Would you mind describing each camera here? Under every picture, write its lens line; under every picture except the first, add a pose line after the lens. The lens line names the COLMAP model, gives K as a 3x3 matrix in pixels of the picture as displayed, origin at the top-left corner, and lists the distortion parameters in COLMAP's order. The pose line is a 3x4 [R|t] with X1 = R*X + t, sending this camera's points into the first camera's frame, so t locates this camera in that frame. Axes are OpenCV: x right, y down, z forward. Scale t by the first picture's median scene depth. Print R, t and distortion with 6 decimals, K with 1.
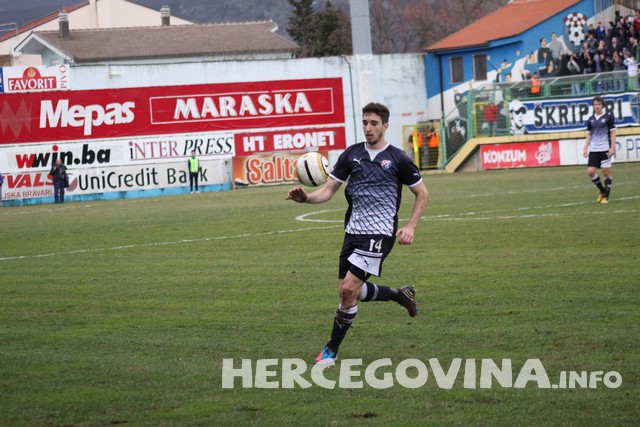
lens RADIAL K [[2805.4, 0, 320.0], [0, 2805.4, 213.5], [0, 0, 1]] dist [-0.202992, 0.000000]
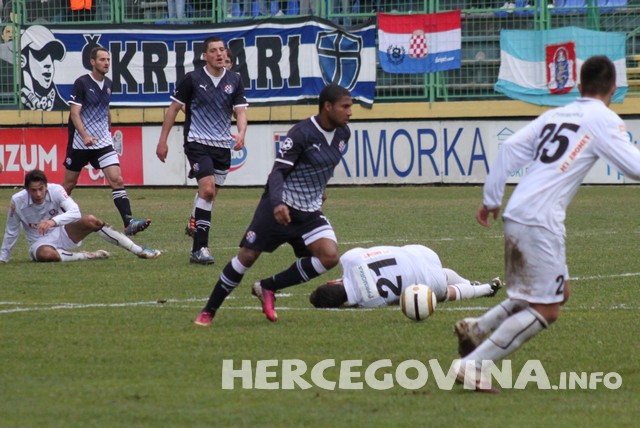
lens RADIAL K [[4451.1, 0, 320.1], [0, 4451.1, 214.0], [0, 0, 1]] dist [1.095225, 0.000000]
pose [[0.948524, 0.043245, 0.313738, -0.098965], [-0.038392, 0.999029, -0.021635, 0.000564], [-0.314369, 0.008477, 0.949263, 0.353067]]
